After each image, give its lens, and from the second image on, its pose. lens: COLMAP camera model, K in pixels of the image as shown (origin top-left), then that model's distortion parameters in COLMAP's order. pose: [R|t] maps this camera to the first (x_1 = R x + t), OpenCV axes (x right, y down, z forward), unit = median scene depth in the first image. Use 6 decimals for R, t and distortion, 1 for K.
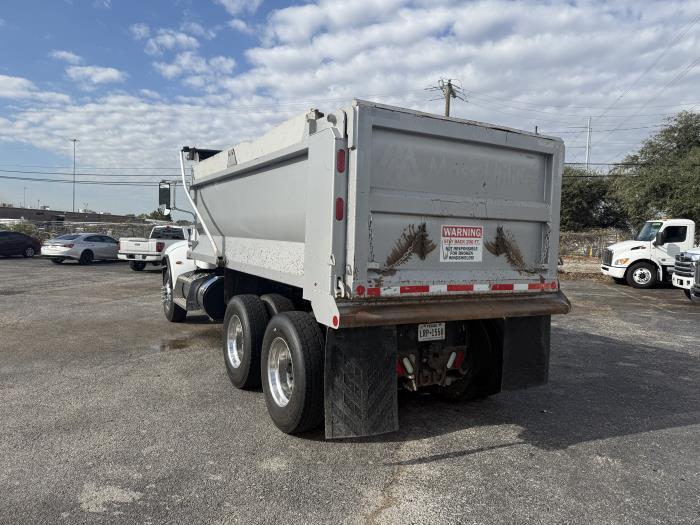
lens RADIAL K [[497.3, 0, 356.1], [0, 497.3, 252.8], [0, 0, 1]] dist [0.040389, -0.047869]
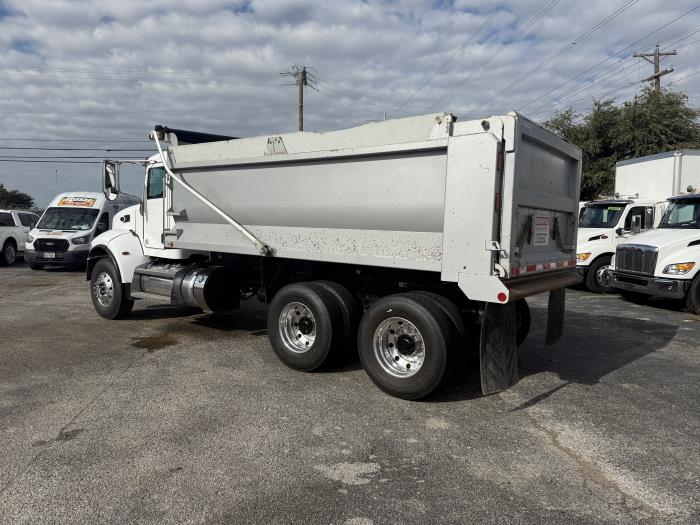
lens RADIAL K [[497.4, 0, 357.6], [0, 497.4, 266.3], [0, 0, 1]] dist [0.031063, -0.033951]
pose [[0.923712, -0.038549, 0.381144, -0.628010], [0.016071, 0.997948, 0.061984, -0.012699], [-0.382751, -0.051130, 0.922436, 0.021782]]
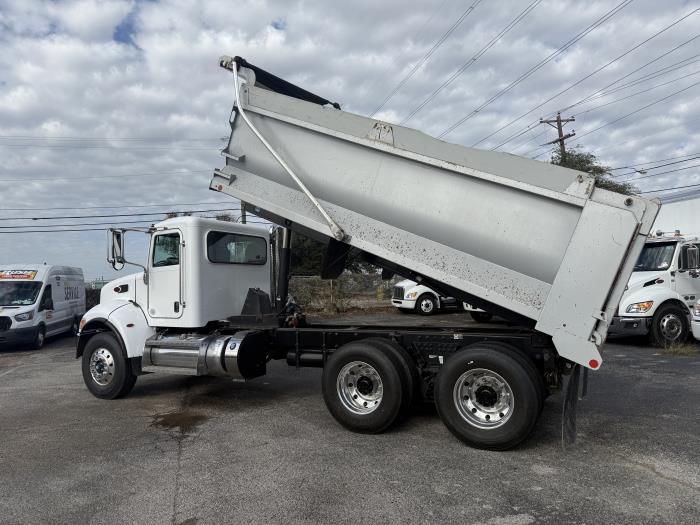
lens RADIAL K [[497.4, 0, 356.1], [0, 497.4, 267.6], [0, 0, 1]] dist [0.031063, -0.033951]
pose [[0.847857, -0.037334, 0.528909, -0.950971], [0.070884, 0.996545, -0.043287, -0.028840], [-0.525465, 0.074193, 0.847574, 0.160287]]
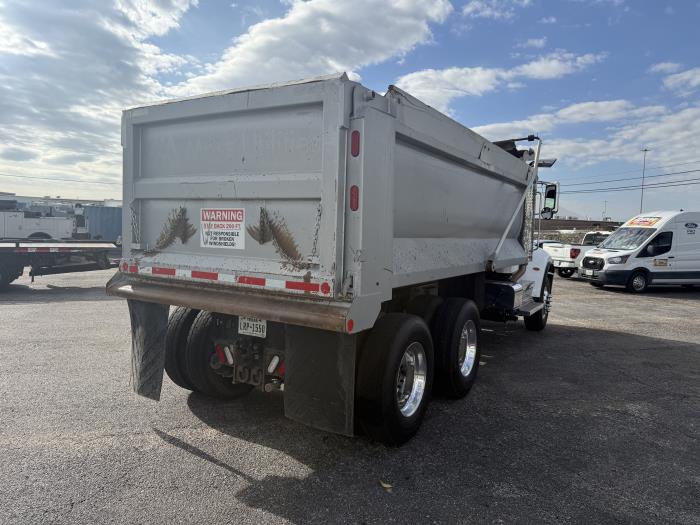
lens RADIAL K [[497.3, 0, 356.6], [0, 497.3, 253.0], [0, 0, 1]] dist [0.040389, -0.047869]
pose [[0.485443, 0.025346, -0.873901, 1.031256], [-0.045686, 0.998949, 0.003595, 0.011194], [0.873074, 0.038180, 0.486091, 0.705274]]
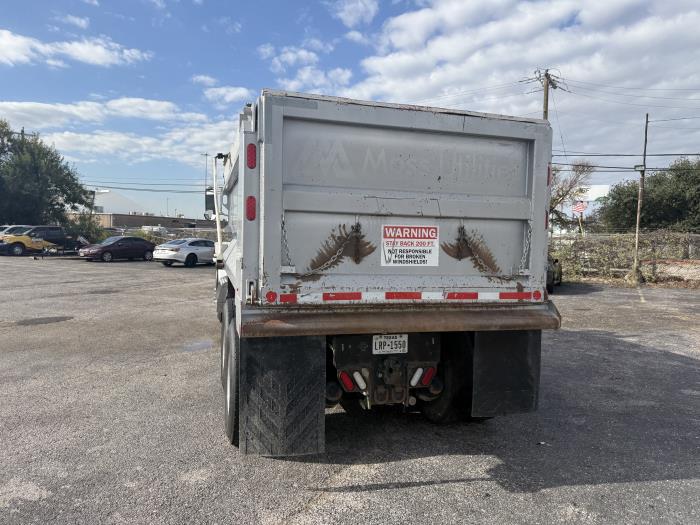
lens RADIAL K [[497.3, 0, 356.6], [0, 497.3, 252.4], [0, 0, 1]] dist [0.040389, -0.047869]
pose [[0.974244, 0.000353, -0.225497, 0.290841], [-0.002437, 0.999957, -0.008964, 0.001344], [0.225484, 0.009283, 0.974203, 0.109086]]
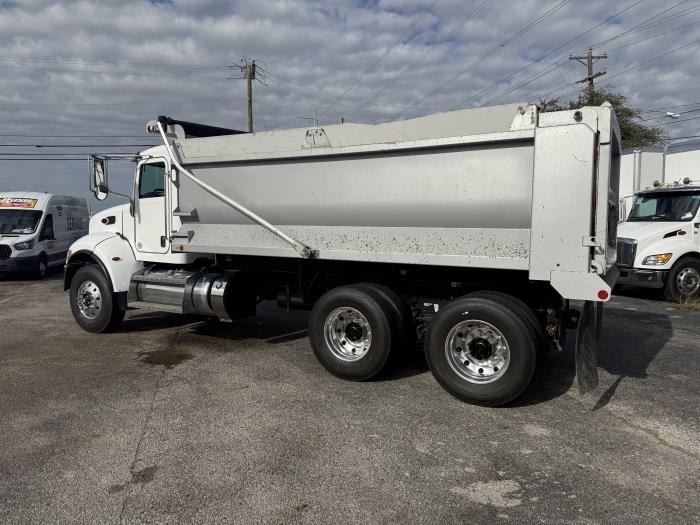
lens RADIAL K [[497.4, 0, 355.2], [0, 497.4, 267.7], [0, 0, 1]] dist [0.031063, -0.033951]
pose [[0.863865, -0.066701, 0.499288, -0.853575], [0.035281, 0.996772, 0.072119, -0.022289], [-0.502487, -0.044685, 0.863429, 0.221792]]
